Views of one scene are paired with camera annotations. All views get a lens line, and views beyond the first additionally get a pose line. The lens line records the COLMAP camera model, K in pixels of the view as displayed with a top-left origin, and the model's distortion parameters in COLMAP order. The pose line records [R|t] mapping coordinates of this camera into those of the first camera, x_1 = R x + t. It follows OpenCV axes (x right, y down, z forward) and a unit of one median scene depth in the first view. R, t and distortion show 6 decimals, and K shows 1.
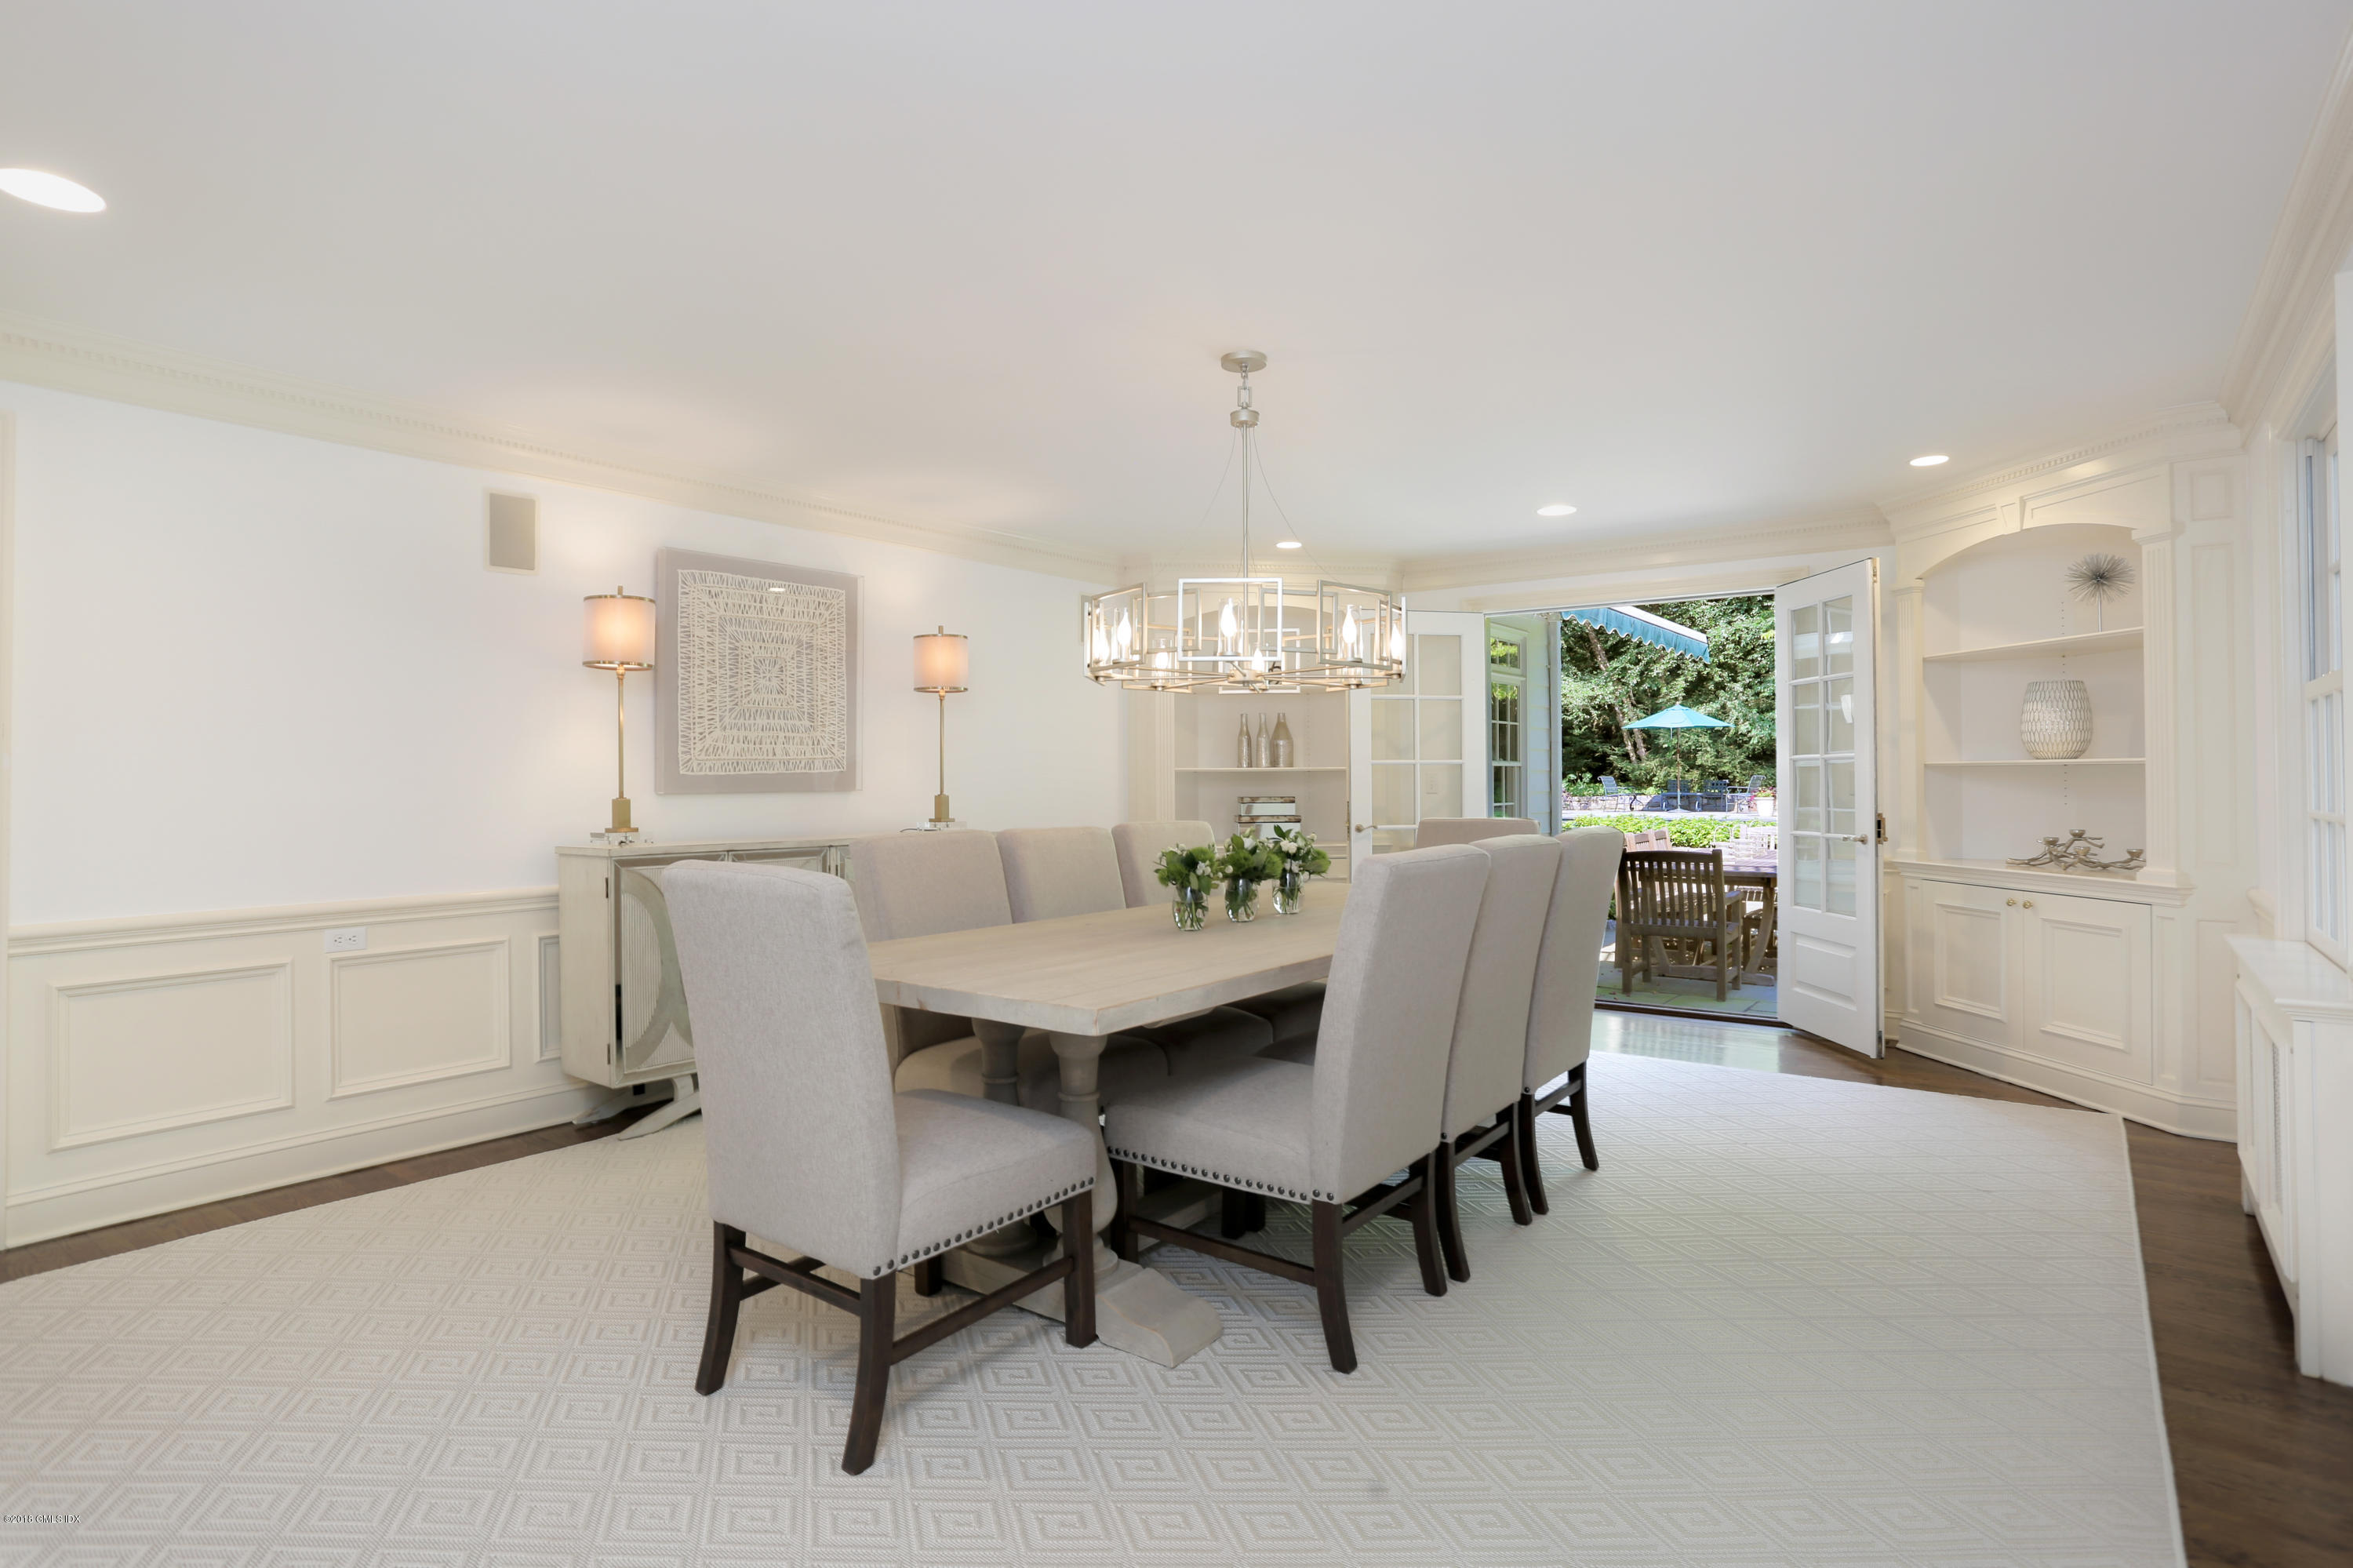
lens RADIAL K [[1264.1, 0, 1176.5], [0, 1264.1, 784.0], [0, 0, 1]] dist [-0.001473, -0.000233]
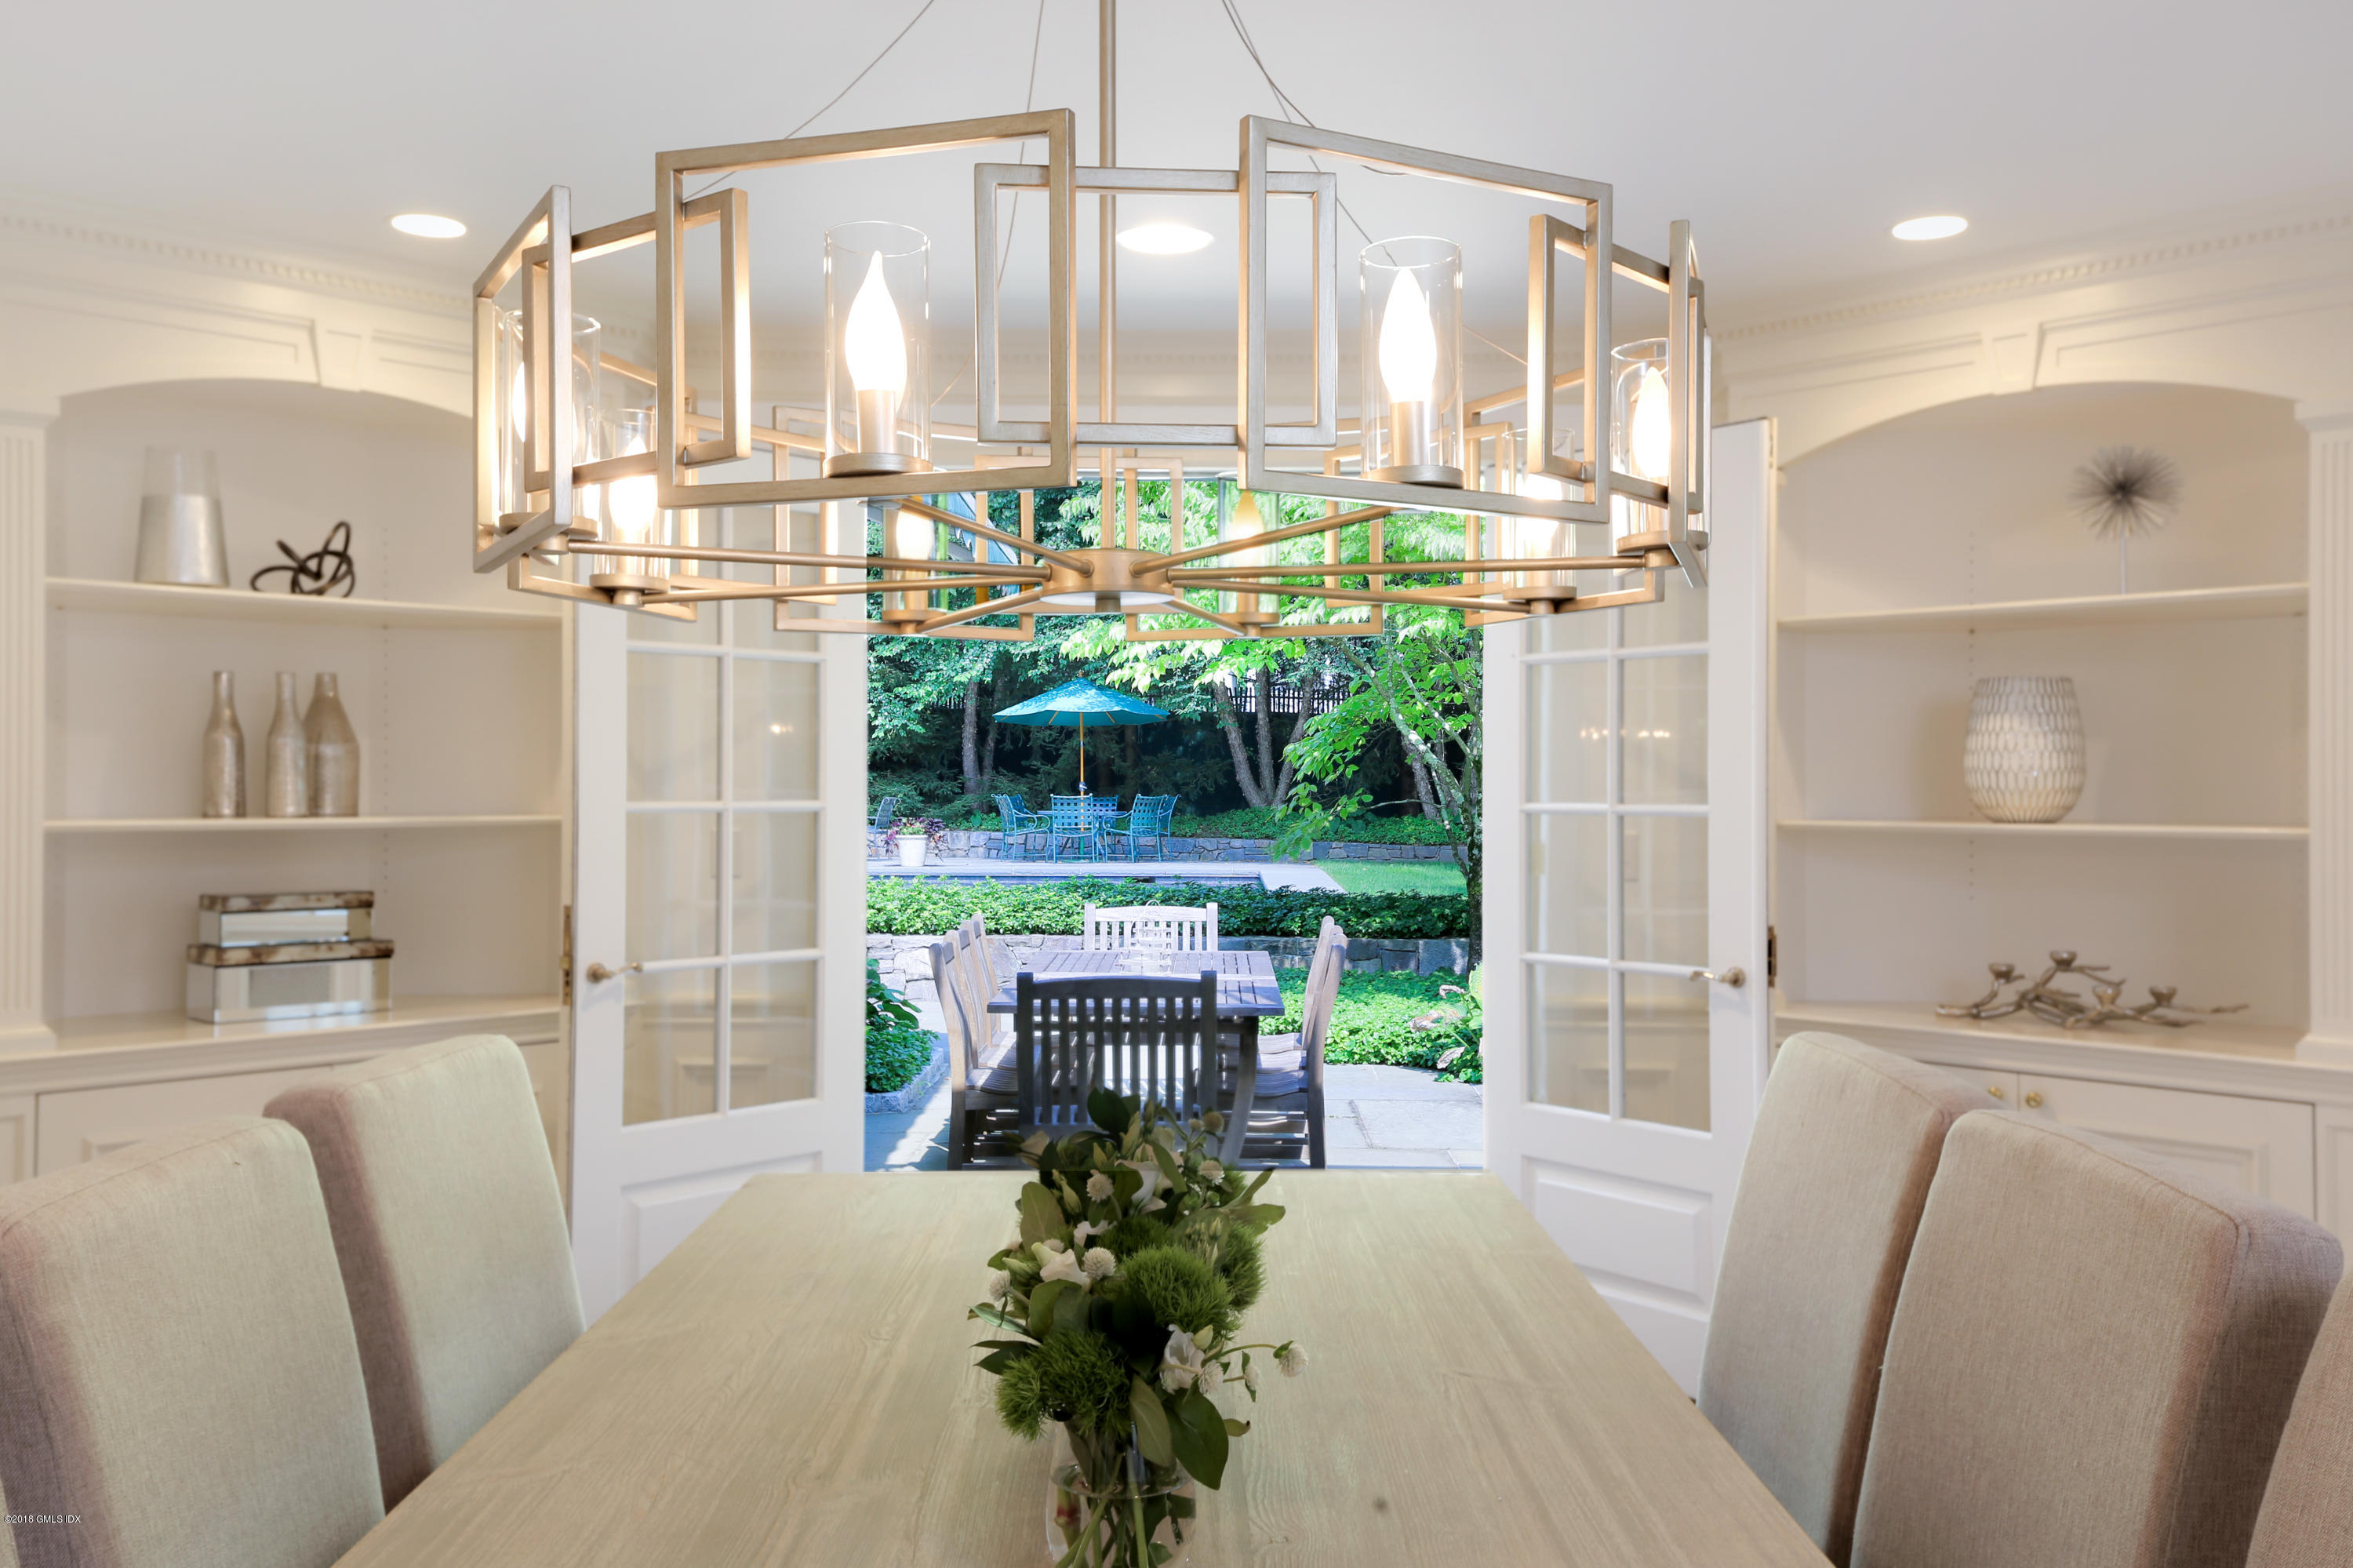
lens RADIAL K [[2028.8, 0, 1177.6], [0, 2028.8, 757.5], [0, 0, 1]] dist [0.167036, 0.001324]
pose [[0.805485, 0.016978, 0.592373, -0.124560], [-0.003423, 0.999706, -0.023999, -0.023623], [-0.592606, 0.017303, 0.805306, 0.484951]]
